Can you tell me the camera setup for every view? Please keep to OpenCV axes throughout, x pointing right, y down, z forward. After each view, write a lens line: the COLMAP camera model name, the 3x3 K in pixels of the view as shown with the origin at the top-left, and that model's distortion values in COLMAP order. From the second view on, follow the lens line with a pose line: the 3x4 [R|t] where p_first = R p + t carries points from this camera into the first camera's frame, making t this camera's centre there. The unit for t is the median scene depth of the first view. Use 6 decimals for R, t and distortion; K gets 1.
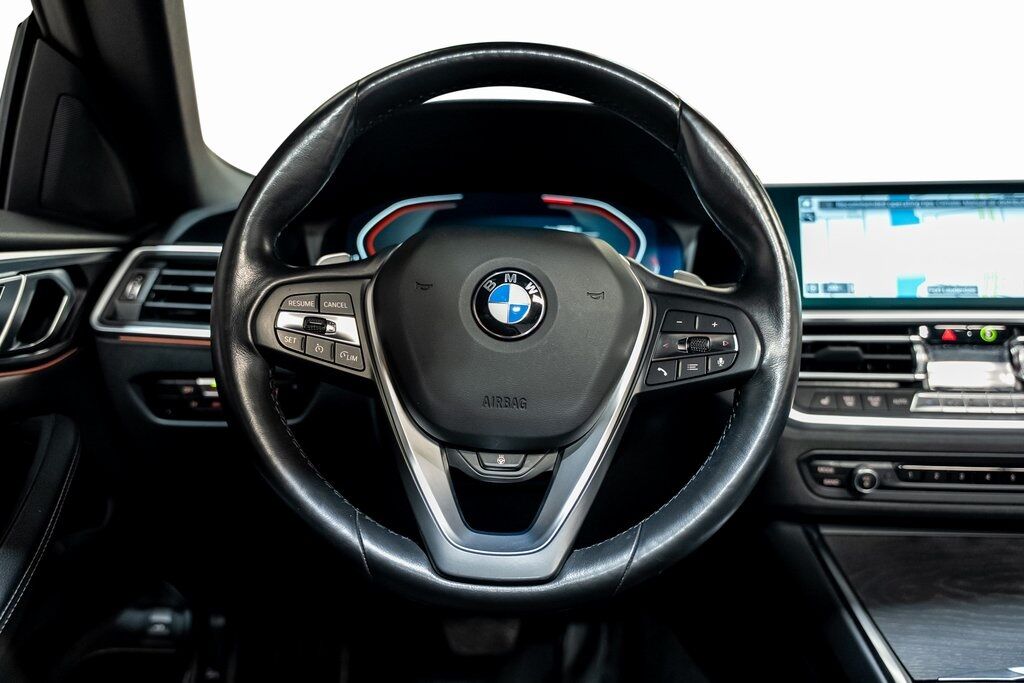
lens RADIAL K [[838.4, 0, 512.0], [0, 838.4, 341.5], [0, 0, 1]] dist [-0.002479, -0.004424]
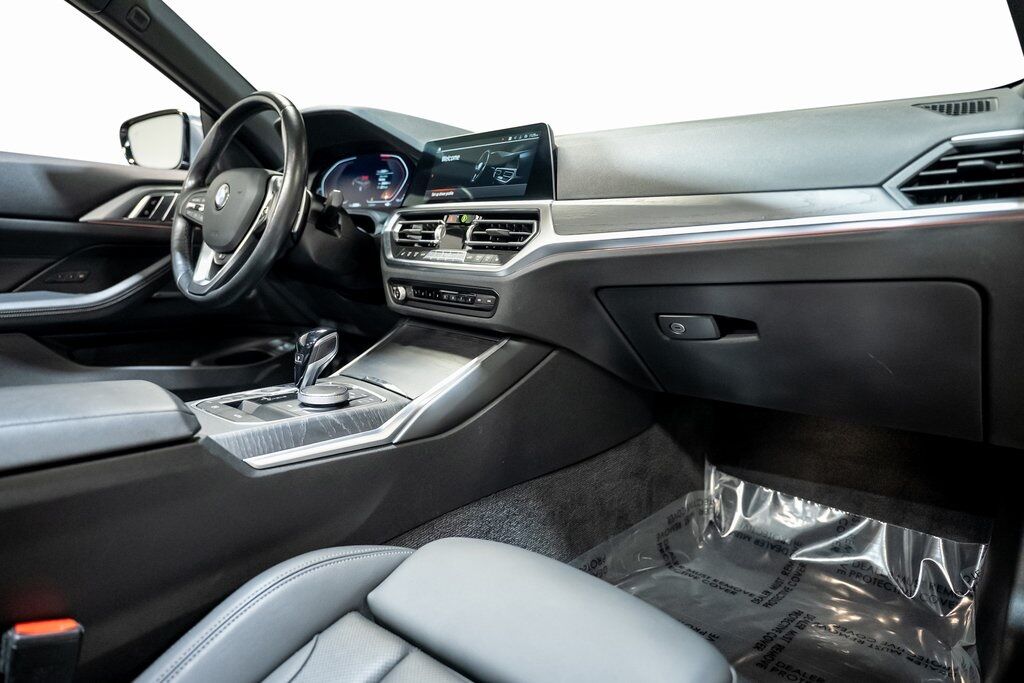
lens RADIAL K [[682.1, 0, 512.0], [0, 682.1, 341.5], [0, 0, 1]] dist [-0.004656, -0.005487]
pose [[0.731511, 0.115376, -0.671997, 1.864853], [-0.066681, 0.992960, 0.097896, 0.116266], [0.678561, -0.026802, 0.734055, 0.013185]]
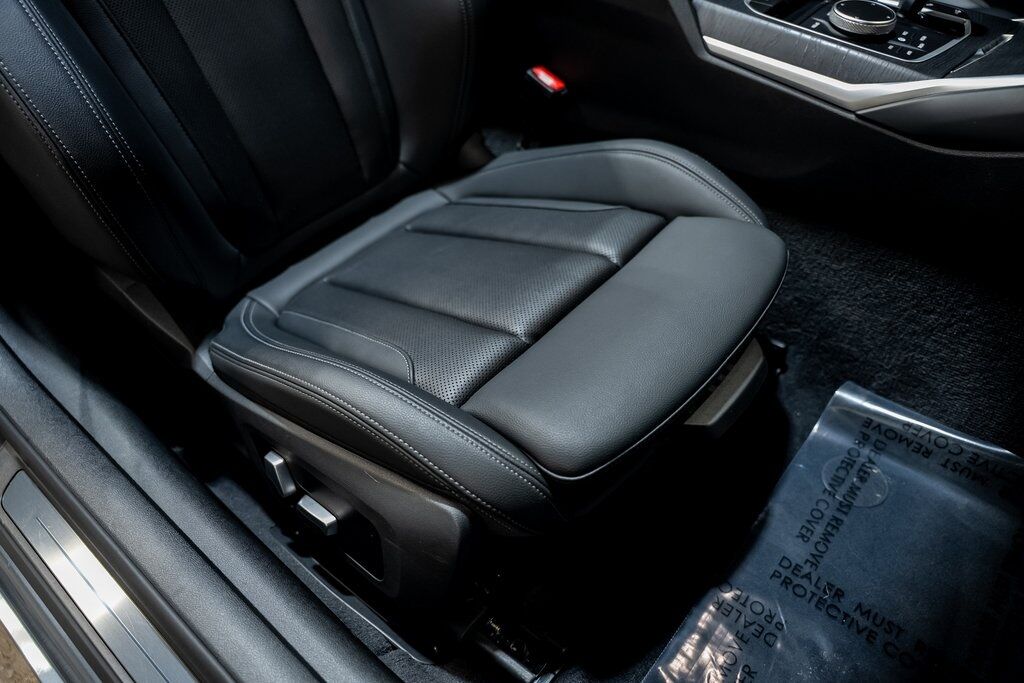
lens RADIAL K [[681.7, 0, 512.0], [0, 681.7, 341.5], [0, 0, 1]] dist [0.012287, -0.028640]
pose [[-0.641367, 0.553466, -0.531342, 1.911539], [-0.072374, 0.645810, 0.760060, -0.071084], [0.763813, 0.525933, -0.374145, 0.996421]]
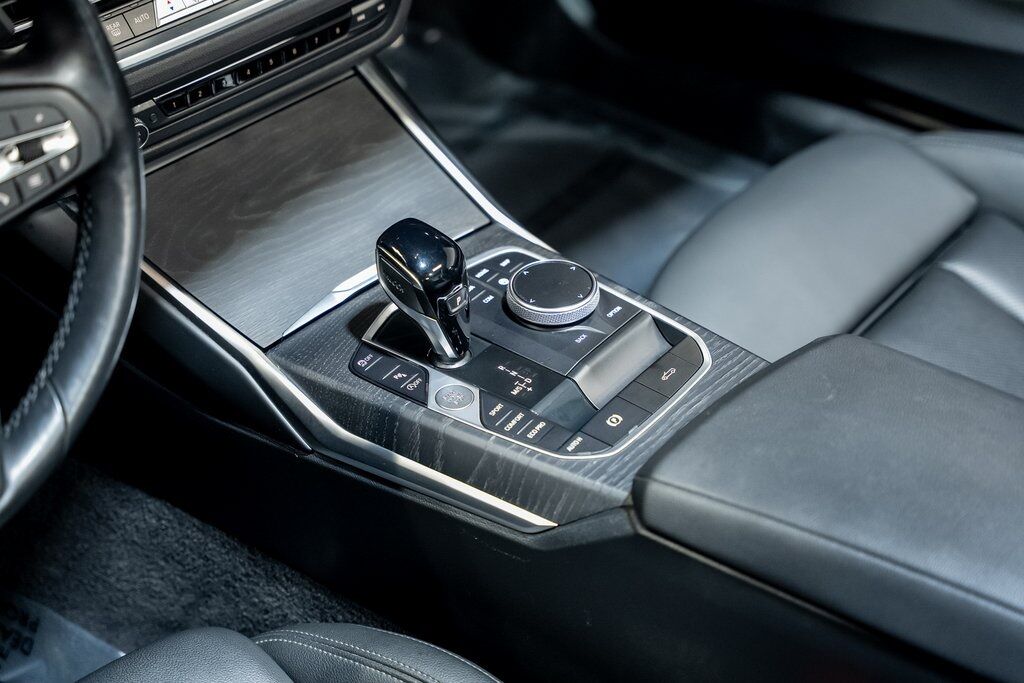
lens RADIAL K [[1943.8, 0, 512.0], [0, 1943.8, 341.5], [0, 0, 1]] dist [0.041671, 0.023180]
pose [[0.635205, -0.479654, 0.605348, -0.600762], [0.077260, 0.819312, 0.568119, -0.750807], [-0.768470, -0.314102, 0.557489, -0.376534]]
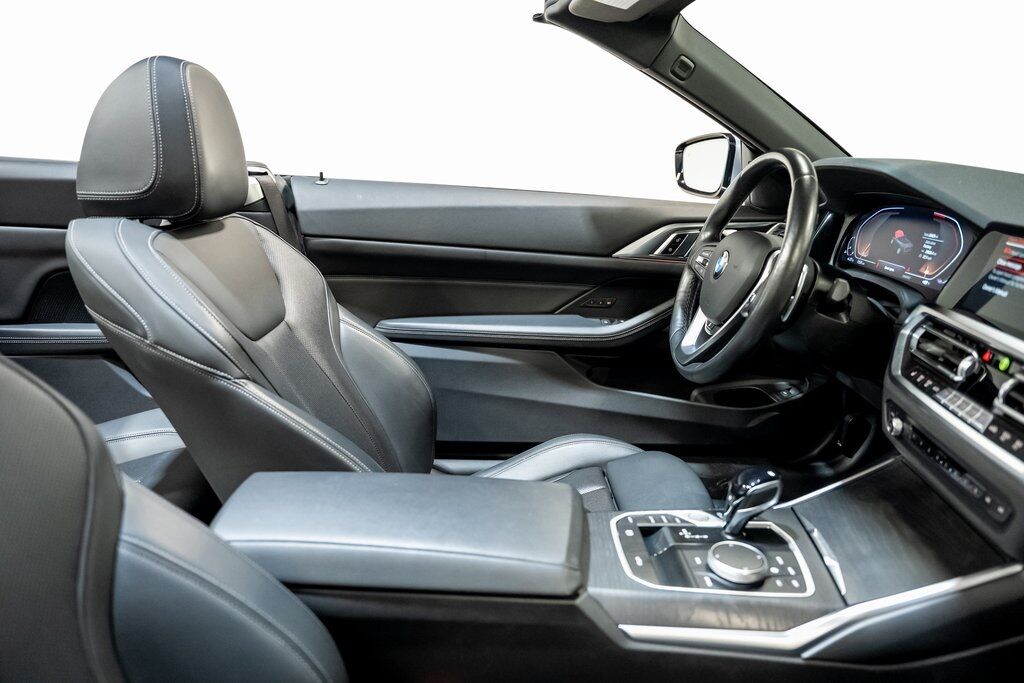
lens RADIAL K [[682.4, 0, 512.0], [0, 682.4, 341.5], [0, 0, 1]] dist [-0.008328, -0.004396]
pose [[-0.002121, 0.266477, -0.963839, 1.734606], [-0.106876, 0.958260, 0.265170, -0.258422], [0.994270, 0.103574, 0.026448, 0.289913]]
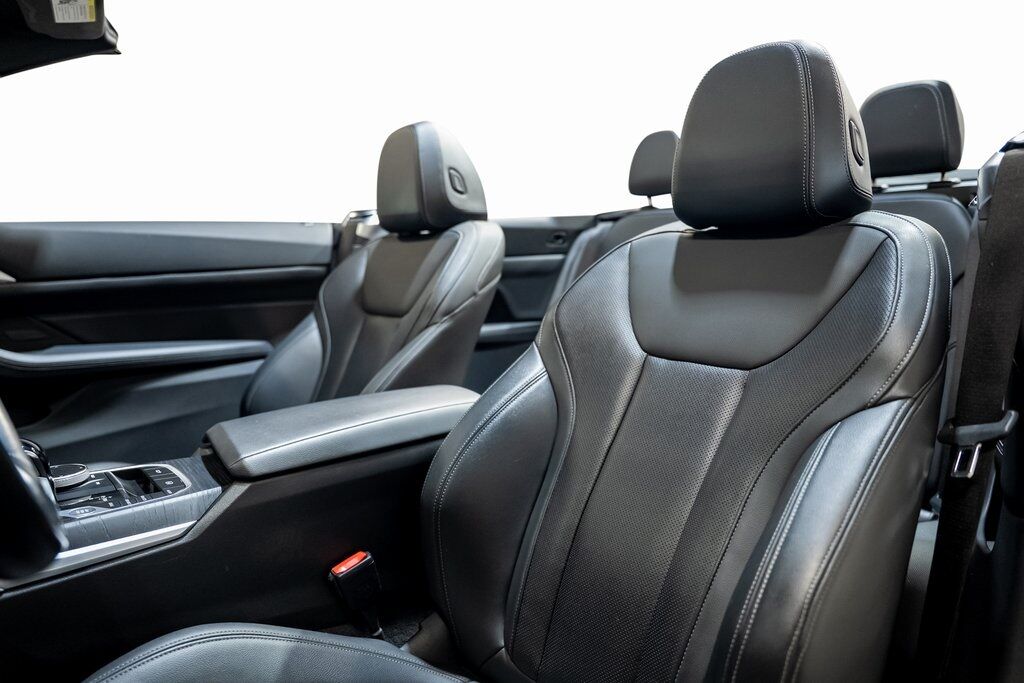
lens RADIAL K [[682.1, 0, 512.0], [0, 682.1, 341.5], [0, 0, 1]] dist [-0.004656, -0.005487]
pose [[-0.616701, -0.087951, 0.782269, -0.802920], [0.065277, 0.984603, 0.162160, -0.023762], [-0.784486, 0.151068, -0.601465, 0.817410]]
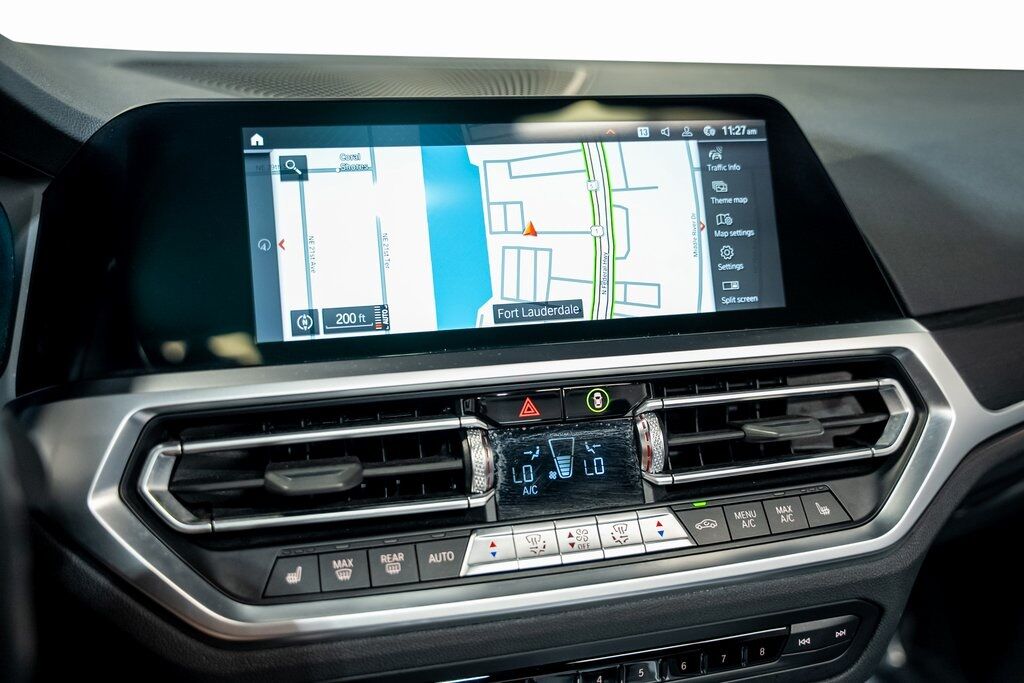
lens RADIAL K [[985.4, 0, 512.0], [0, 985.4, 341.5], [0, 0, 1]] dist [0.004335, -0.008031]
pose [[0.932946, -0.094752, 0.347323, 0.349301], [0.037713, 0.985158, 0.167458, -0.173073], [-0.358035, -0.143131, 0.922673, 0.516185]]
